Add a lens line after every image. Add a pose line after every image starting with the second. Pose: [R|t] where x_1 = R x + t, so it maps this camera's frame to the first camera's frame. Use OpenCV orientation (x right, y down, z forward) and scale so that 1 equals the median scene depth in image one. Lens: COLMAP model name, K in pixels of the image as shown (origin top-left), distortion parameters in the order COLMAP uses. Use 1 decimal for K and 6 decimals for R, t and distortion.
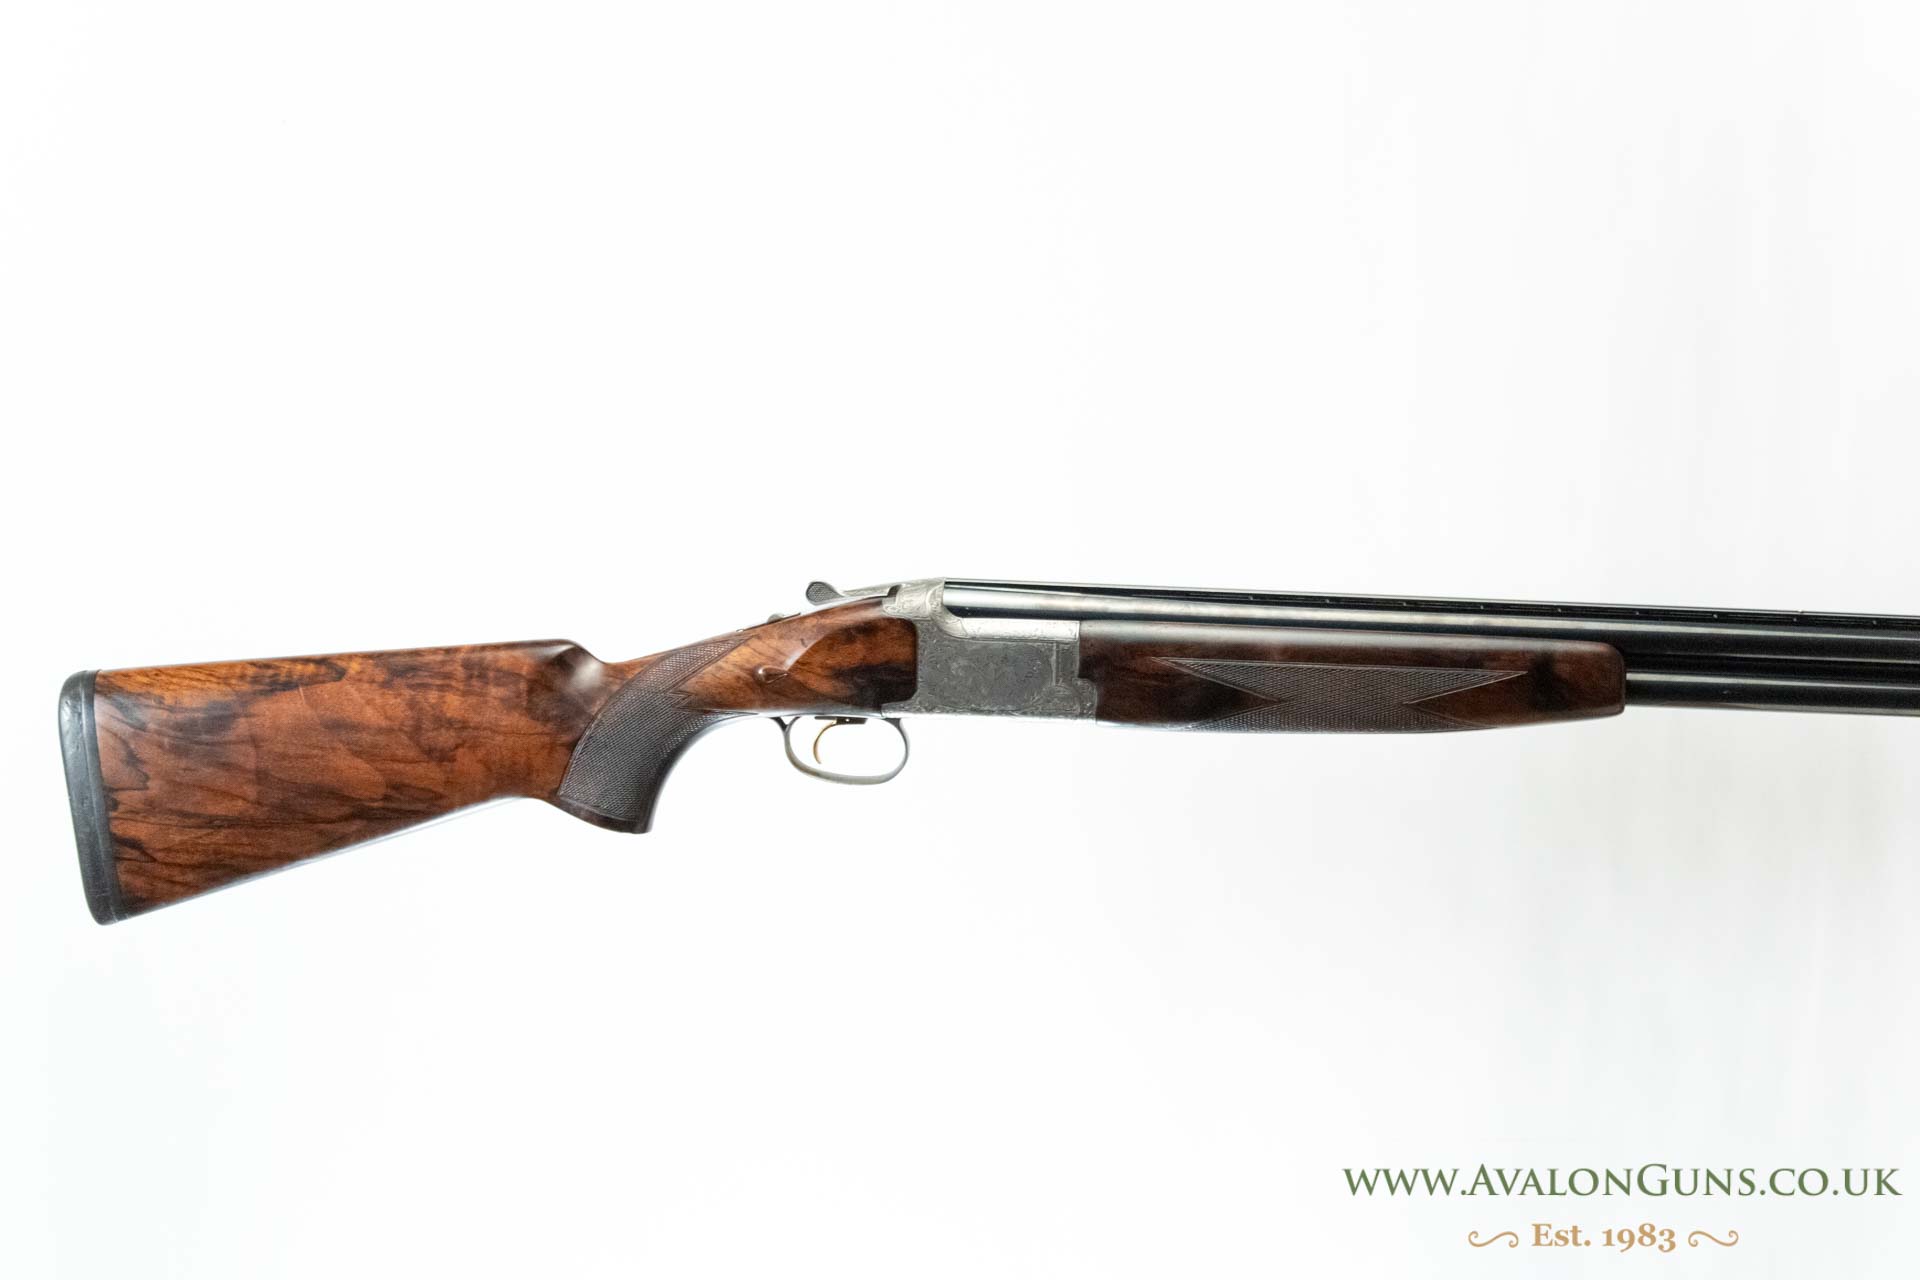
lens RADIAL K [[4013.5, 0, 960.4], [0, 4013.5, 640.4], [0, 0, 1]] dist [-0.006570, 0.000000]
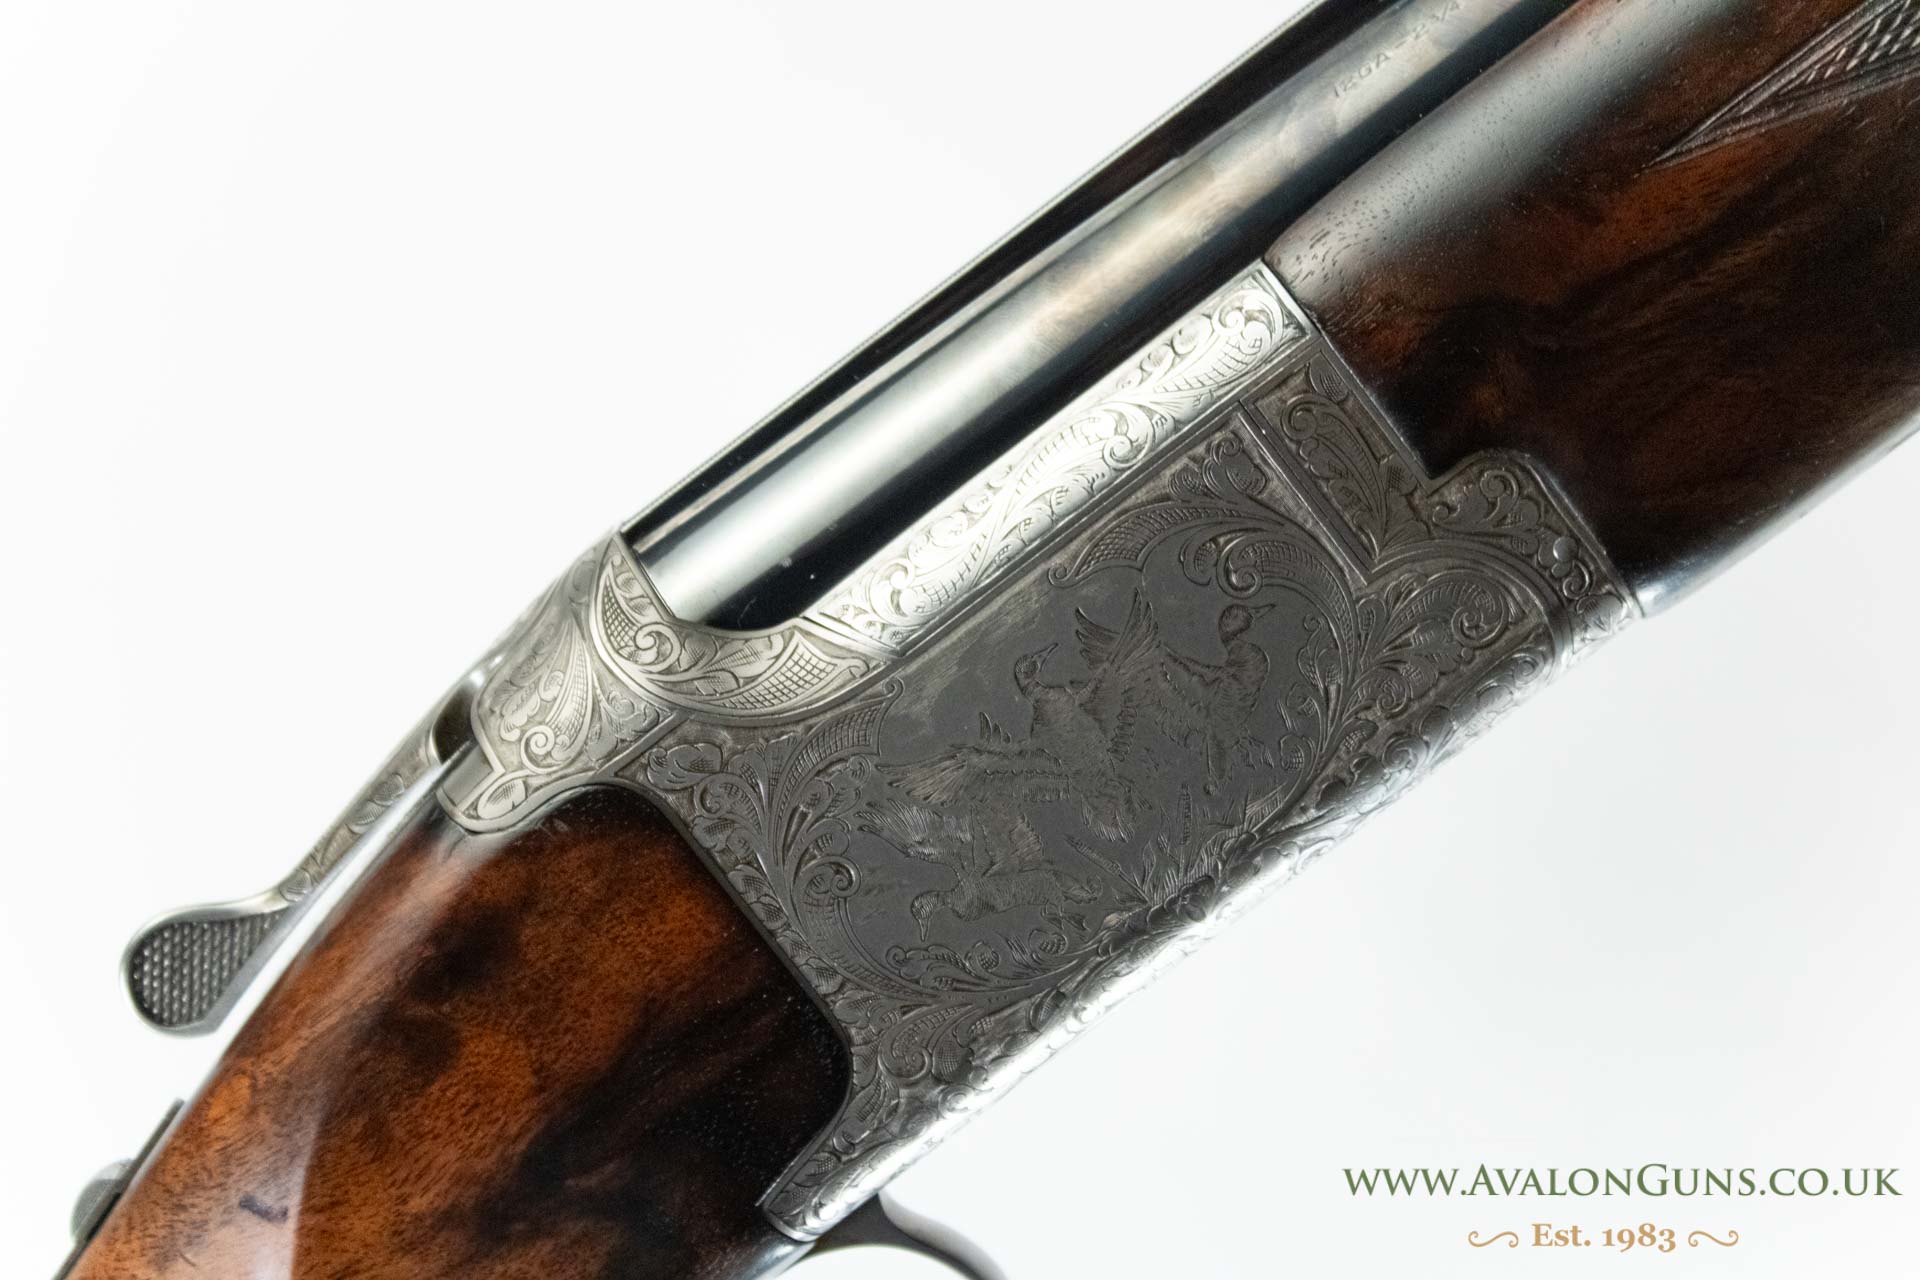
lens RADIAL K [[4838.6, 0, 956.9], [0, 4838.6, 640.2], [0, 0, 1]] dist [0.101733, 0.000000]
pose [[0.776612, -0.628158, 0.047865, -0.005737], [0.629963, 0.774888, -0.051913, 0.013090], [-0.004480, 0.070469, 0.997504, 0.758126]]
